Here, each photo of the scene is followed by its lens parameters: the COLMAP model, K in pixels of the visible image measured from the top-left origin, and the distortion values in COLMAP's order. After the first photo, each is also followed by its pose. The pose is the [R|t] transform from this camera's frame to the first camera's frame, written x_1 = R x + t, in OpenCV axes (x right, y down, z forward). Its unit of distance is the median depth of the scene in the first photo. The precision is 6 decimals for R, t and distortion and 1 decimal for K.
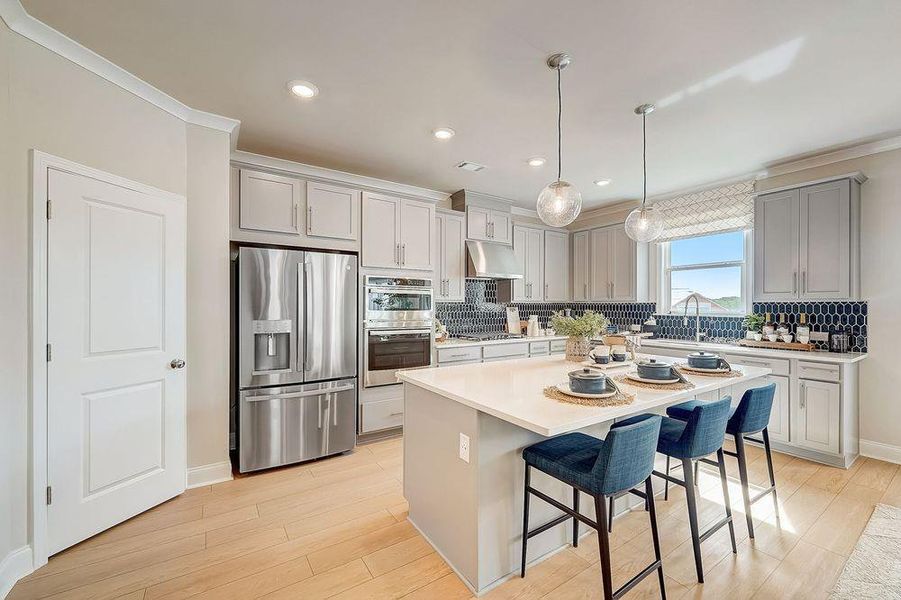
lens RADIAL K [[363.6, 0, 454.4], [0, 363.6, 305.7], [0, 0, 1]] dist [0.001102, 0.000048]
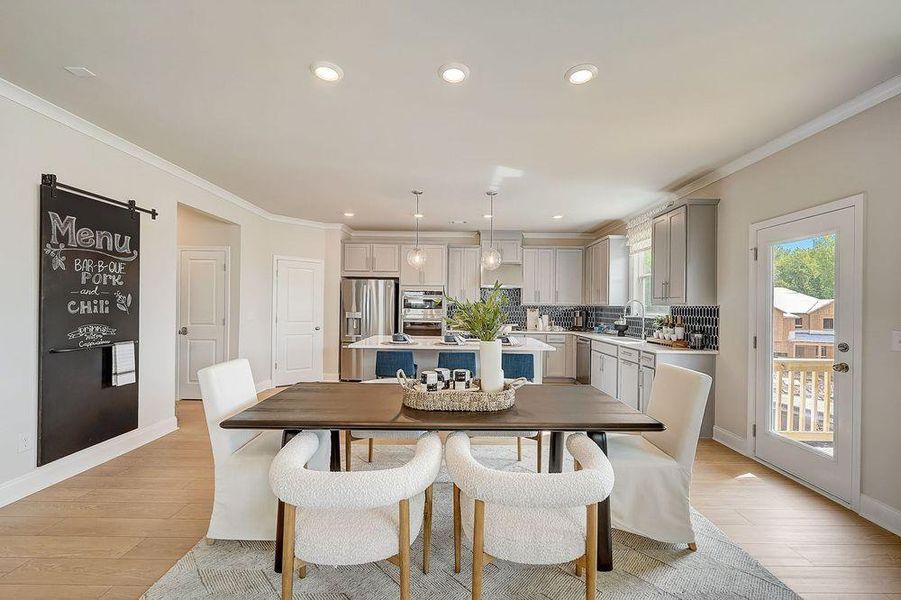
lens RADIAL K [[363.6, 0, 454.4], [0, 363.6, 305.7], [0, 0, 1]] dist [0.001102, 0.000048]
pose [[0.828809, 0.008454, -0.559467, 1.078275], [-0.012322, 0.999919, -0.003145, 0.001526], [0.559395, 0.009501, 0.828847, -0.413304]]
